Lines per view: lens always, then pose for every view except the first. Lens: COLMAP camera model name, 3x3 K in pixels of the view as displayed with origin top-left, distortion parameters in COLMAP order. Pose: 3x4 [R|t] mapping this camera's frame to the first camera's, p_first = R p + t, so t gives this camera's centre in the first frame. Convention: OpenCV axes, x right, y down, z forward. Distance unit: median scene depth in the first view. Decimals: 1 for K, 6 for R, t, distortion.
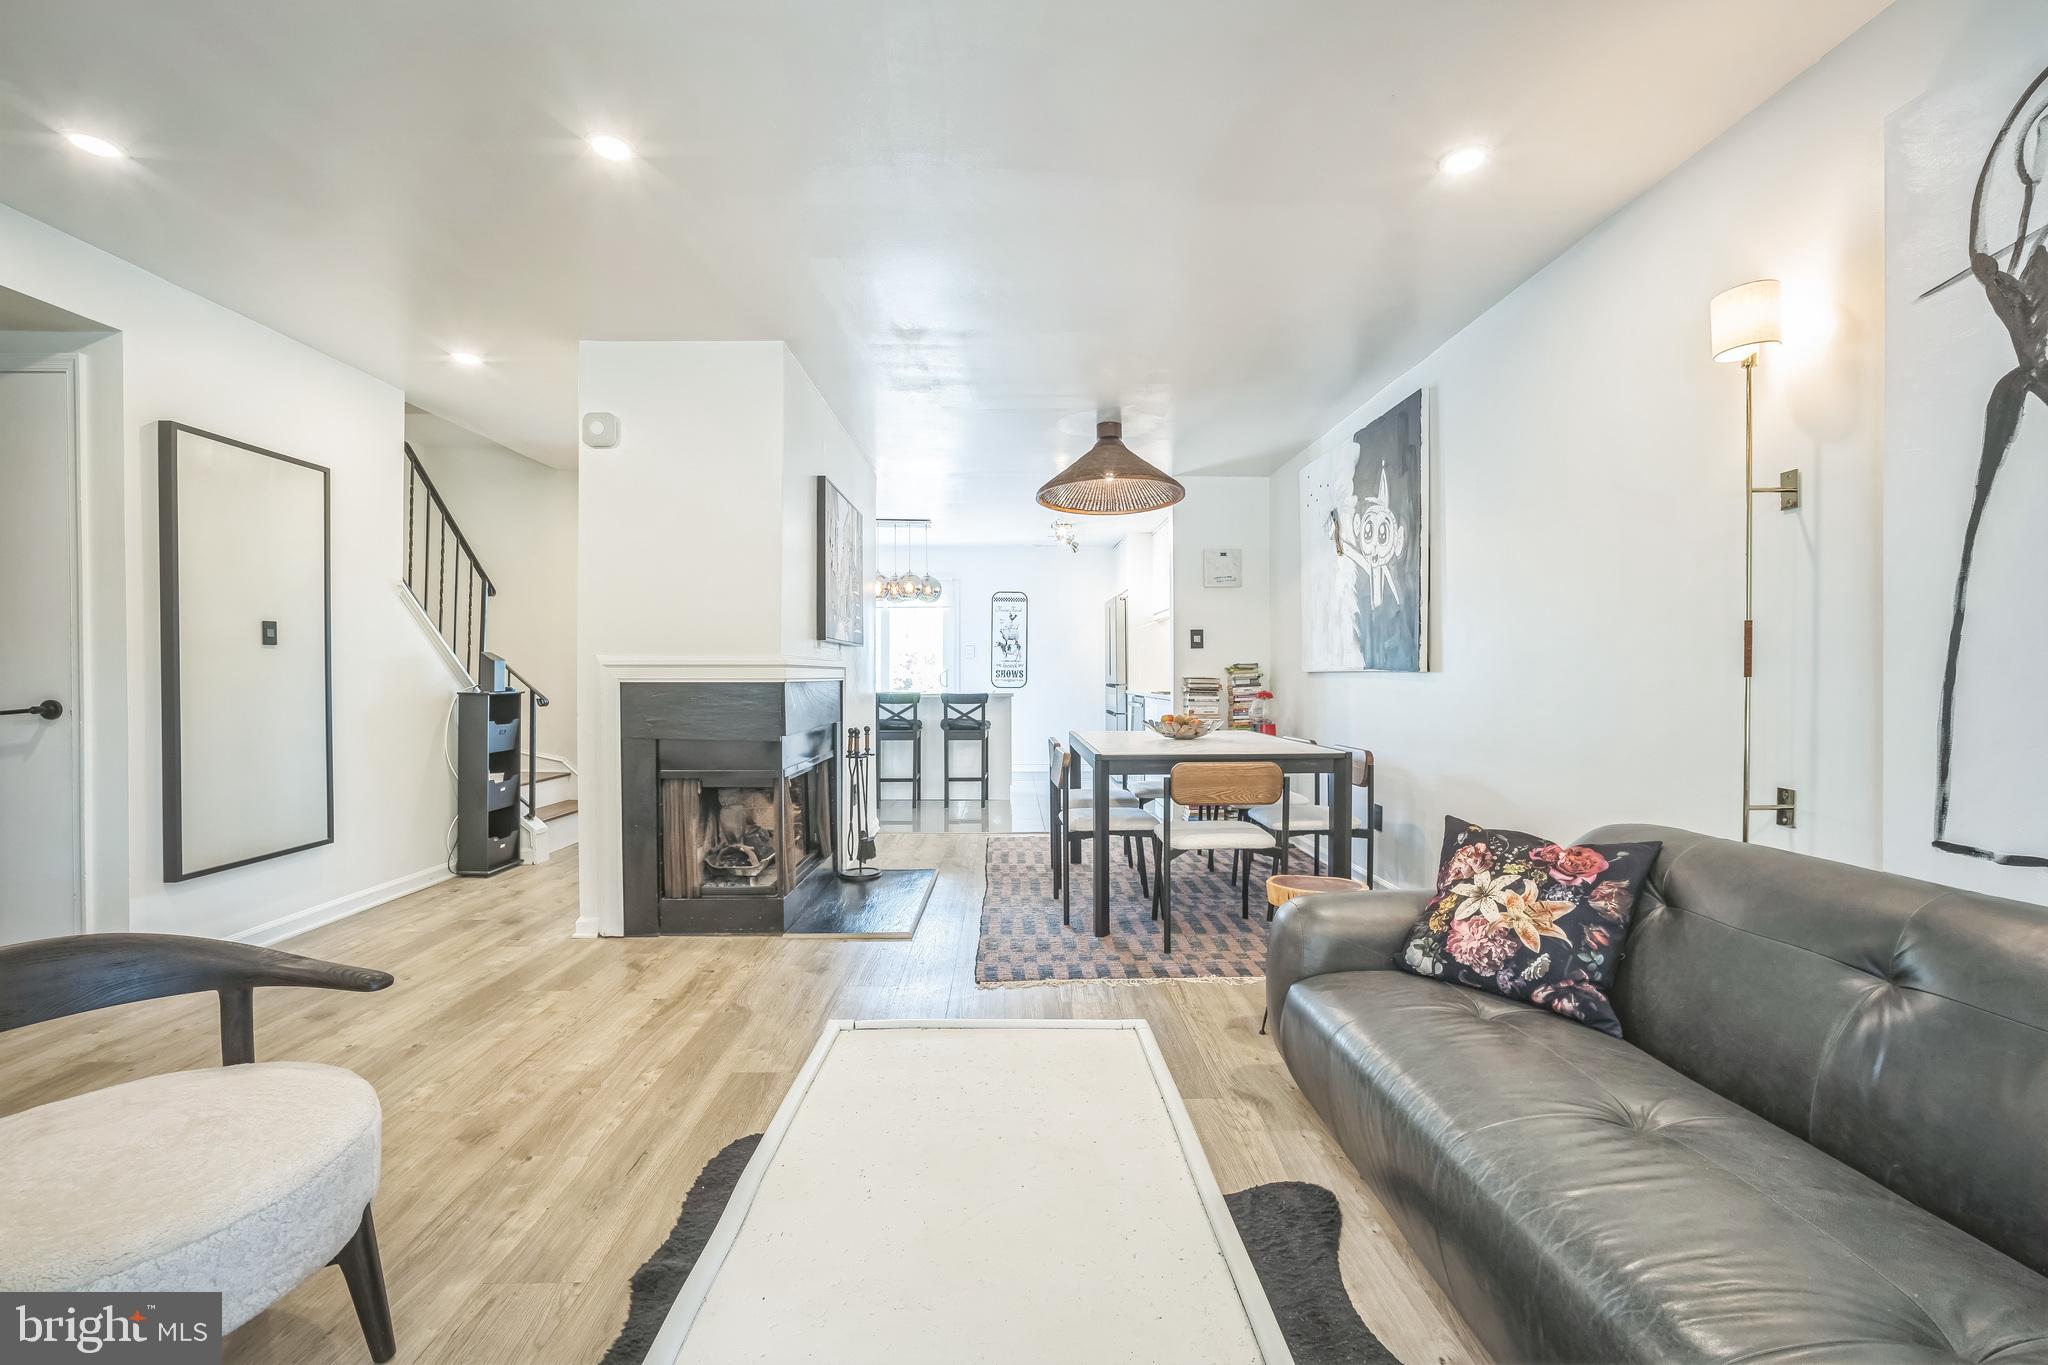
lens RADIAL K [[866.7, 0, 1030.0], [0, 866.7, 679.2], [0, 0, 1]] dist [-0.032418, 0.010323]
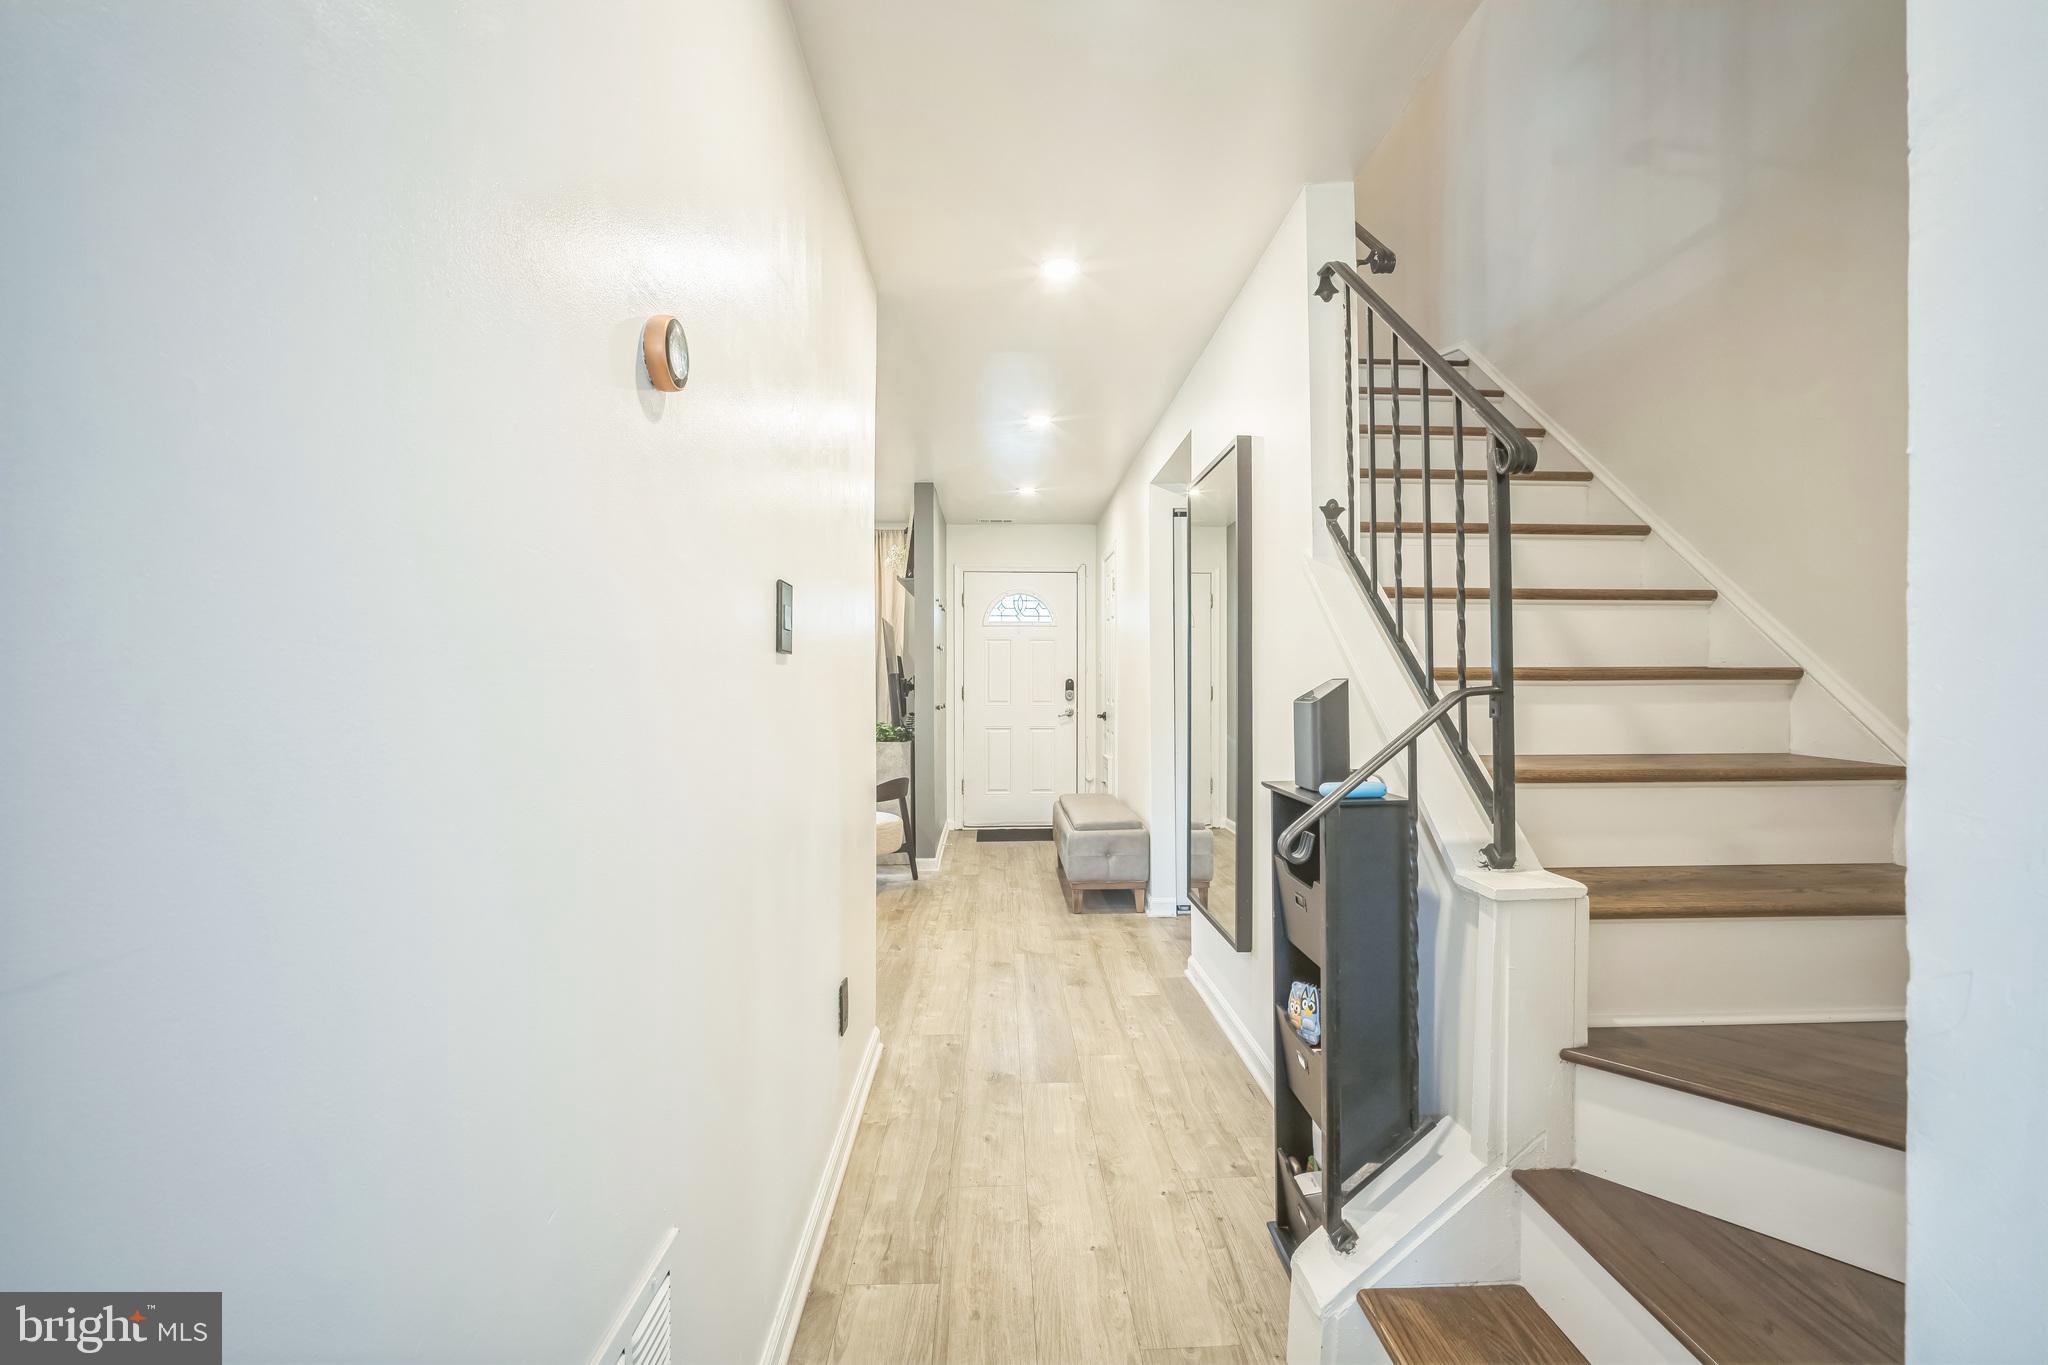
lens RADIAL K [[866.7, 0, 1043.8], [0, 866.7, 676.9], [0, 0, 1]] dist [-0.032418, 0.010323]
pose [[-0.999329, 0.000855, -0.036605, -0.557601], [0.000875, 0.999999, -0.000506, -0.038017], [0.036605, -0.000537, -0.999330, 1.548060]]
